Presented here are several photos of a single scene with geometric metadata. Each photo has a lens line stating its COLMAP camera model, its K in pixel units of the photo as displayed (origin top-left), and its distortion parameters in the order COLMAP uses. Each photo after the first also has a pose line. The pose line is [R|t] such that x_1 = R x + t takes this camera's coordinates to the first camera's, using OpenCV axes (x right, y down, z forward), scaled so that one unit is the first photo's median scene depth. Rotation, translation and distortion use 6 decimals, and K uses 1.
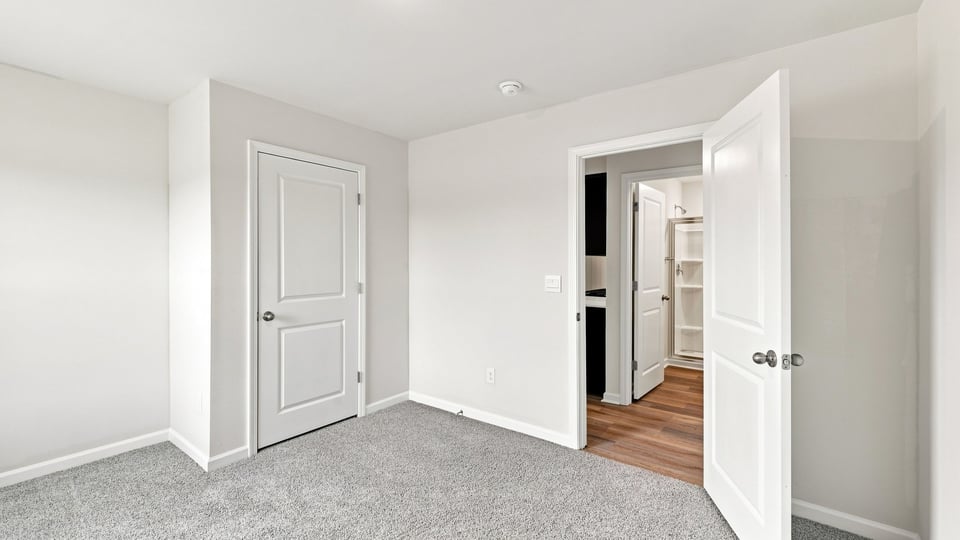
lens RADIAL K [[411.8, 0, 471.0], [0, 411.8, 259.8], [0, 0, 1]] dist [0.000644, 0.000045]
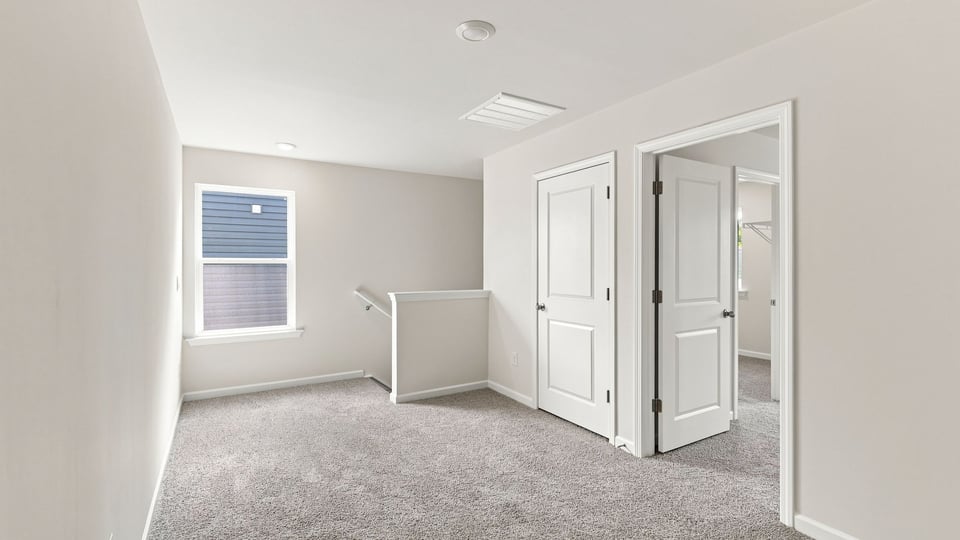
lens RADIAL K [[411.8, 0, 471.0], [0, 411.8, 259.8], [0, 0, 1]] dist [0.000644, 0.000045]
pose [[-0.366941, -0.020309, -0.930023, 0.757013], [-0.002226, 0.999778, -0.020954, 0.017327], [0.930242, -0.005619, -0.366905, 1.231776]]
